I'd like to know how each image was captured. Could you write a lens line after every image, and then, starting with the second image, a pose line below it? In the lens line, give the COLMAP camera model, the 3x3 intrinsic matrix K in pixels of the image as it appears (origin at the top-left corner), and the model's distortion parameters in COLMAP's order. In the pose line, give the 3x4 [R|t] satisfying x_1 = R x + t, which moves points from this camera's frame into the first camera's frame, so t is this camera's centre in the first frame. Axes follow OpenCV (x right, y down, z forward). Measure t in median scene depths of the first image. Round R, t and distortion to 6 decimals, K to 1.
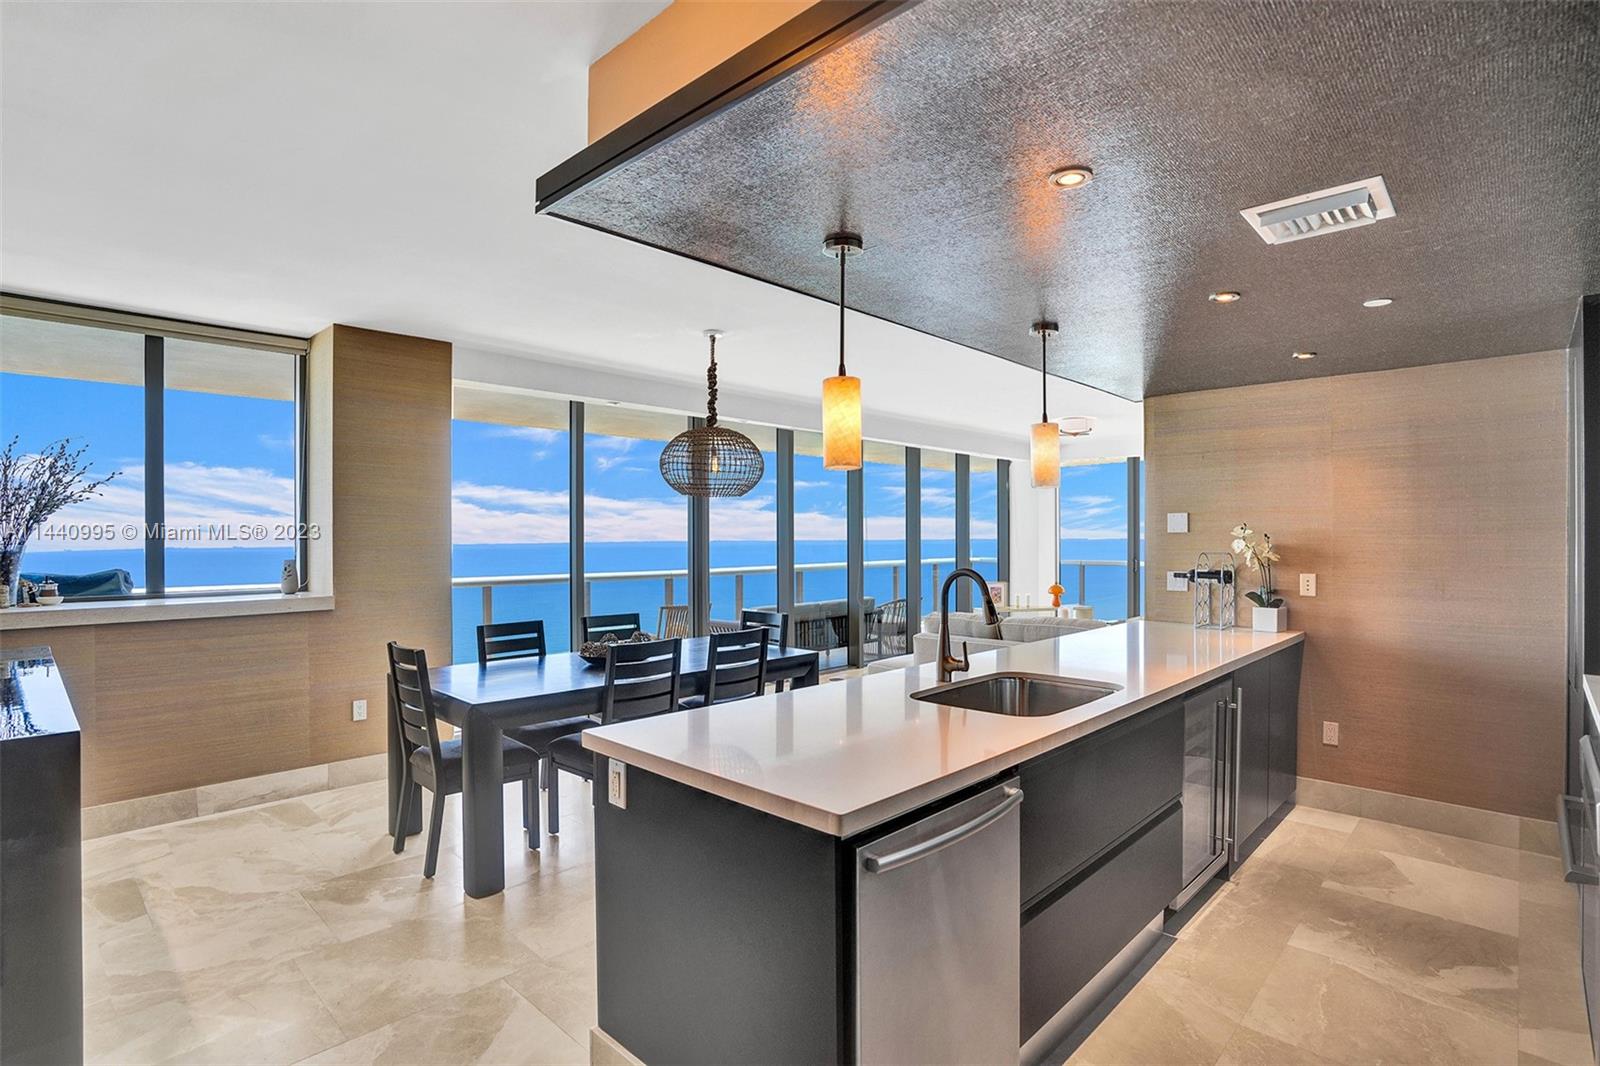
lens RADIAL K [[767.2, 0, 811.6], [0, 767.2, 530.2], [0, 0, 1]] dist [-0.064297, 0.023919]
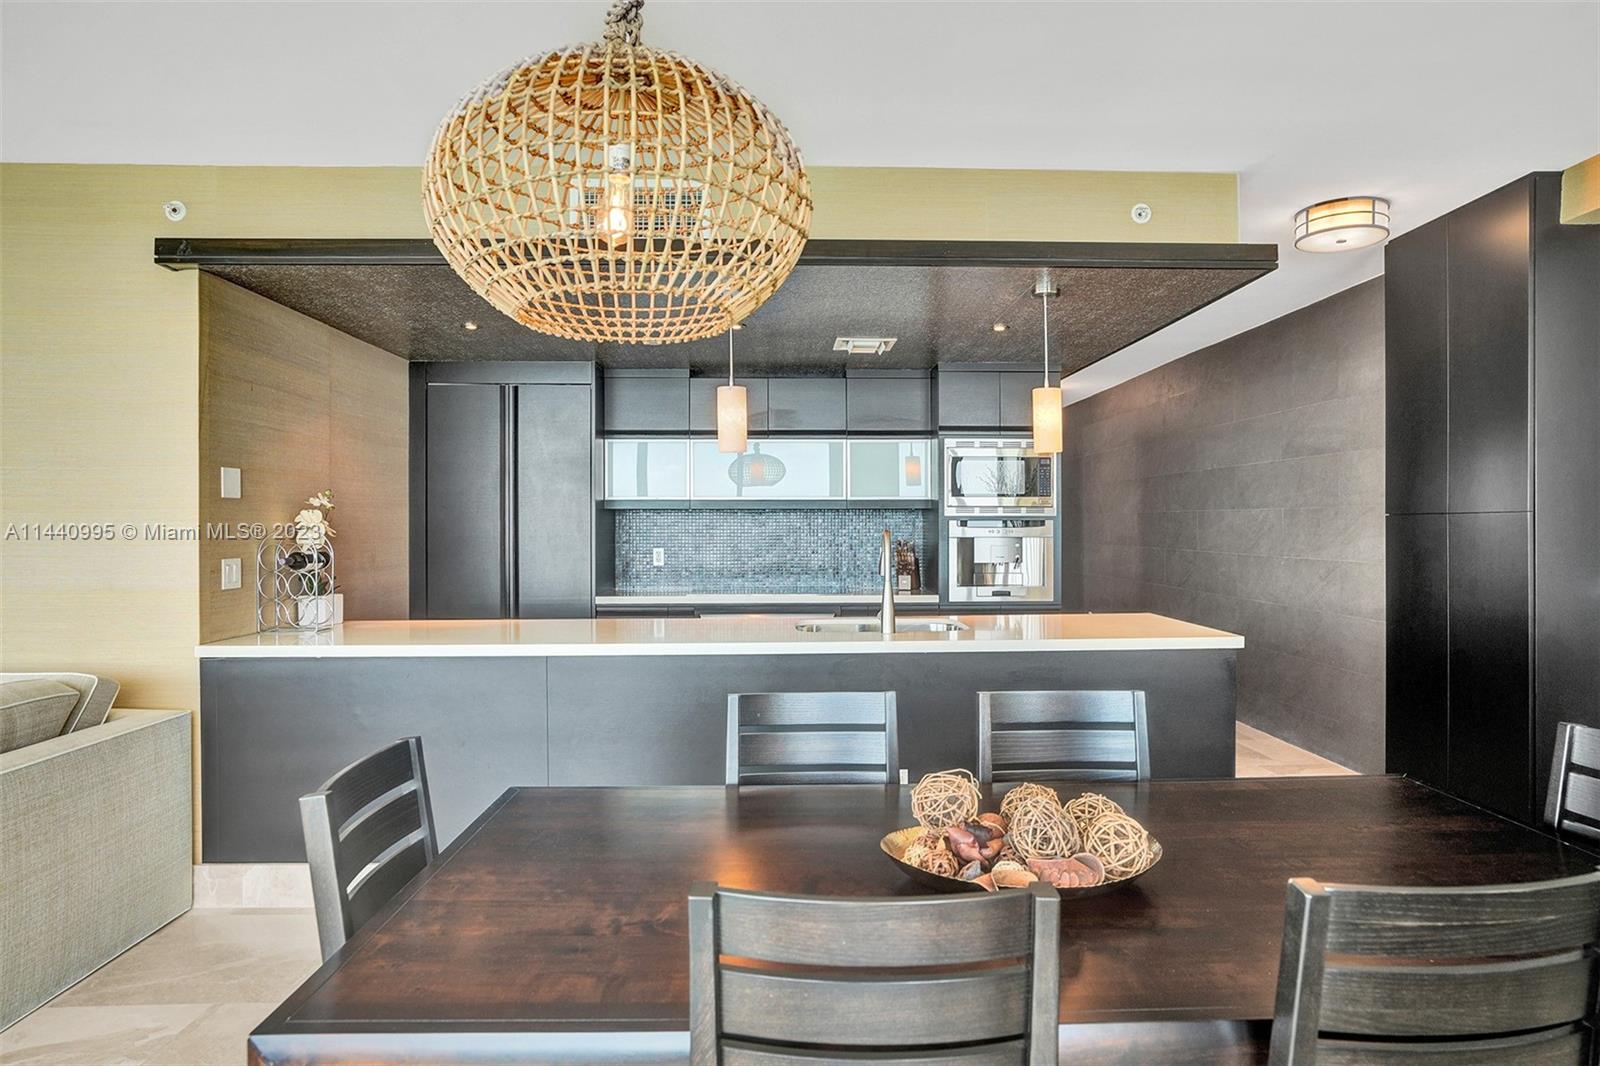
lens RADIAL K [[939.5, 0, 800.0], [0, 939.5, 533.0], [0, 0, 1]] dist [-0.037753, 0.001210]
pose [[-0.702426, -0.002945, 0.711750, -0.441504], [0.000019, 0.999991, 0.004157, 0.031520], [-0.711757, 0.002934, -0.702420, 1.301415]]
